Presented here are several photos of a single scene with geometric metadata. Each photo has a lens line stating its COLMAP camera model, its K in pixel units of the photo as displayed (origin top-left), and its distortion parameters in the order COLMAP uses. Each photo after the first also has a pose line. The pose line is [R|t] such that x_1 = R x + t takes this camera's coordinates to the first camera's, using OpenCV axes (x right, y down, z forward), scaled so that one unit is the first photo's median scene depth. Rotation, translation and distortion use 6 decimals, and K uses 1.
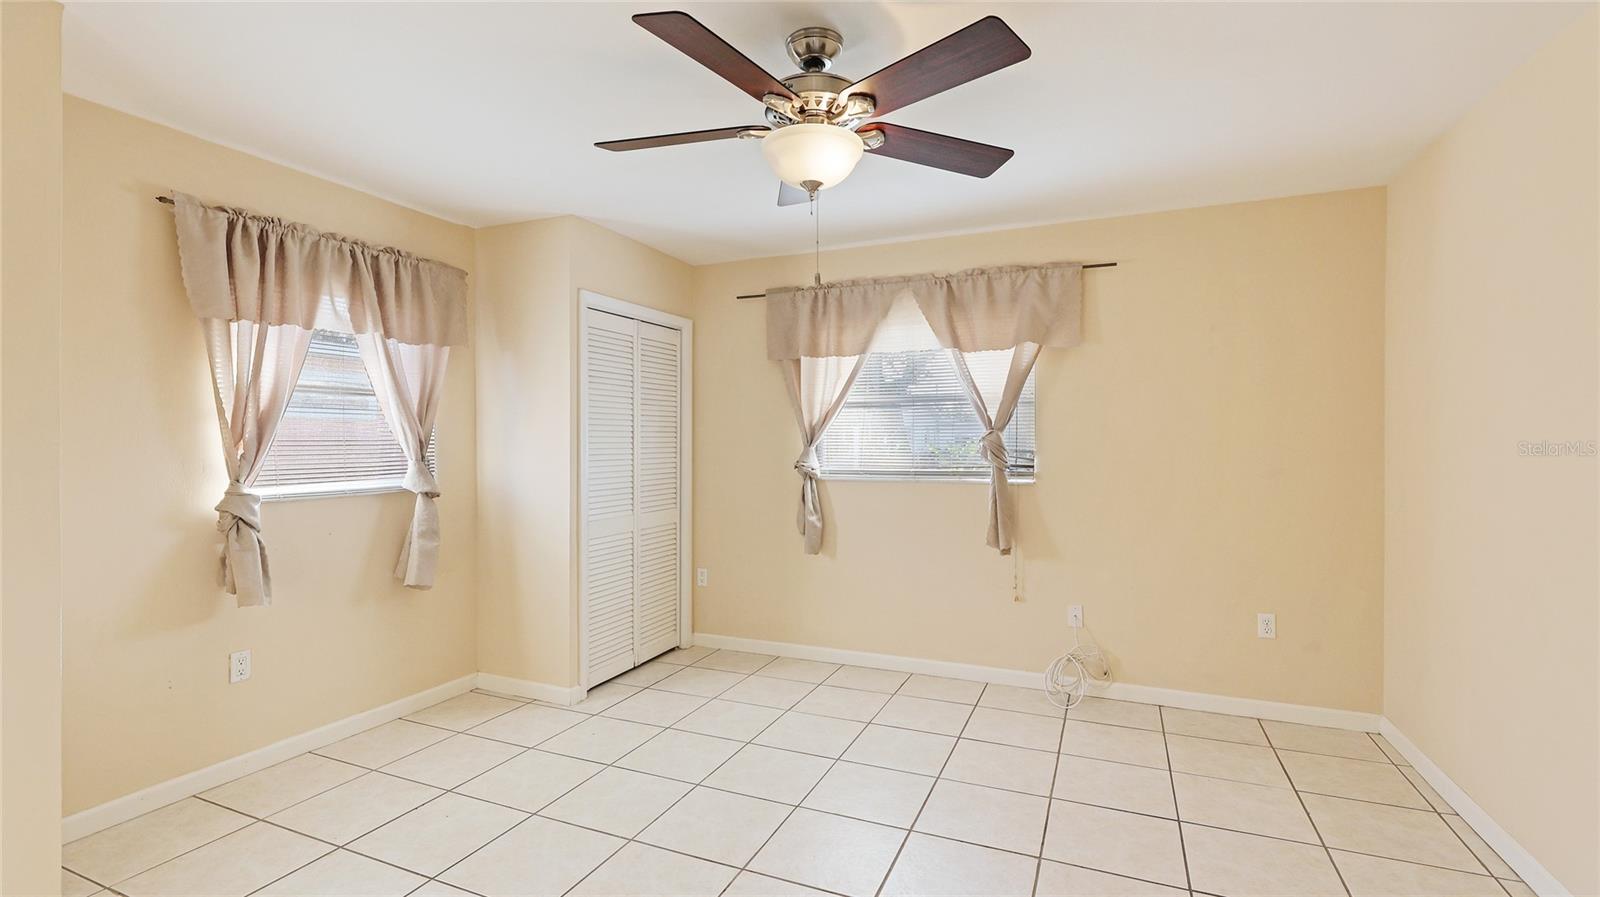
lens RADIAL K [[728.2, 0, 797.3], [0, 728.2, 454.8], [0, 0, 1]] dist [0.006633, 0.000214]
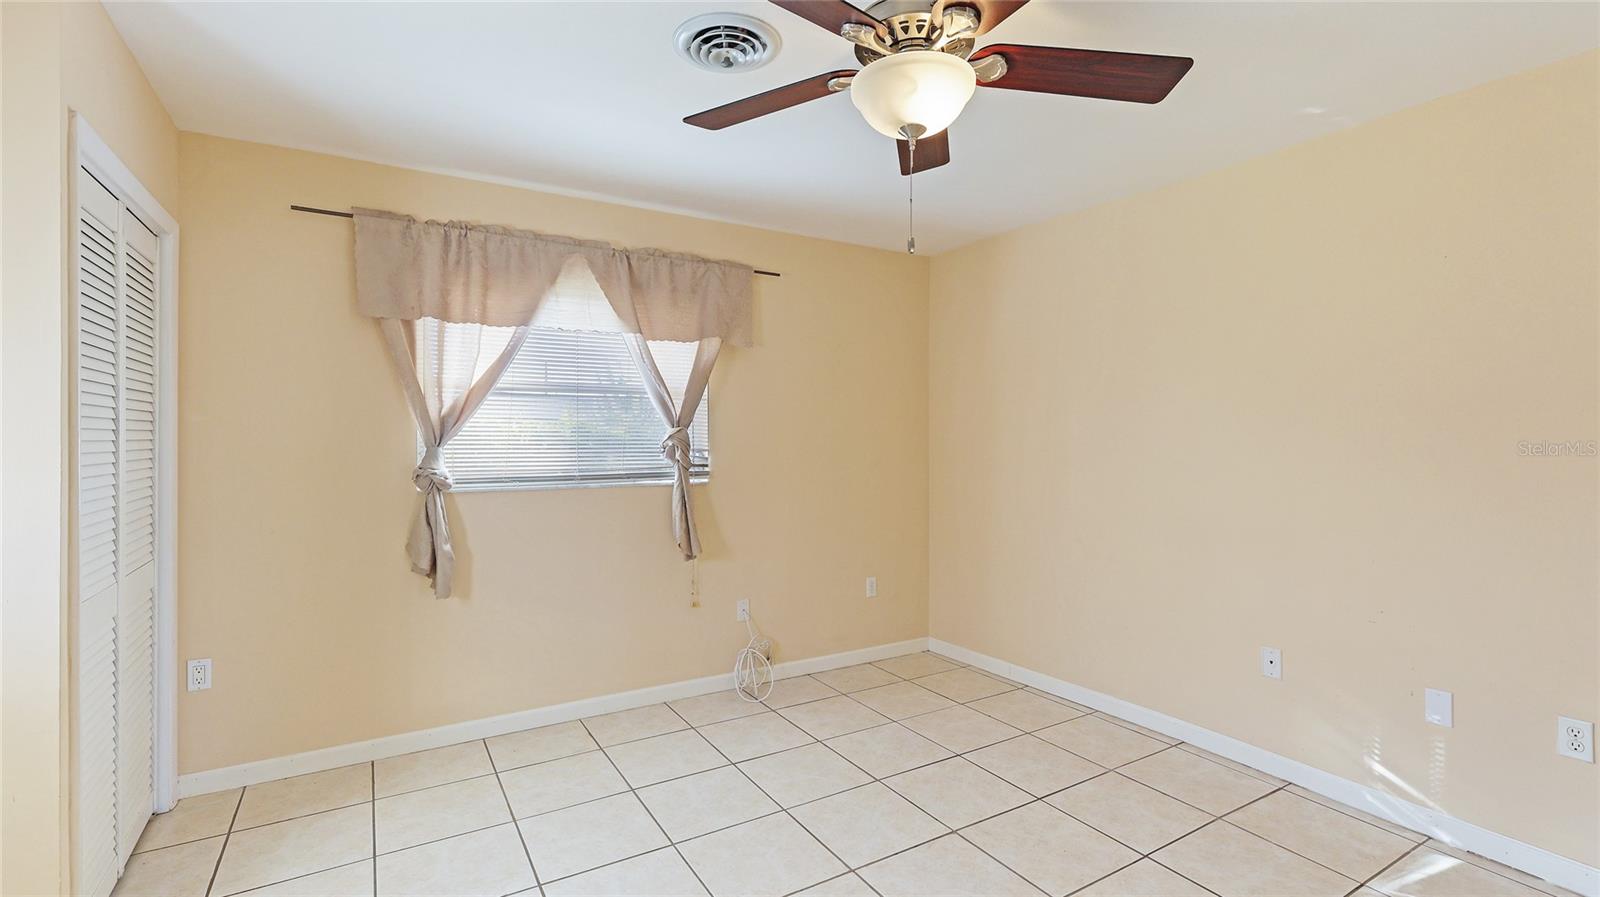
lens RADIAL K [[718.5, 0, 799.2], [0, 718.5, 445.2], [0, 0, 1]] dist [-0.000222, 0.000177]
pose [[0.579946, -0.005958, 0.814633, -0.382945], [0.012510, 0.999920, -0.001592, -0.007596], [-0.814559, 0.011114, 0.579974, 0.339376]]
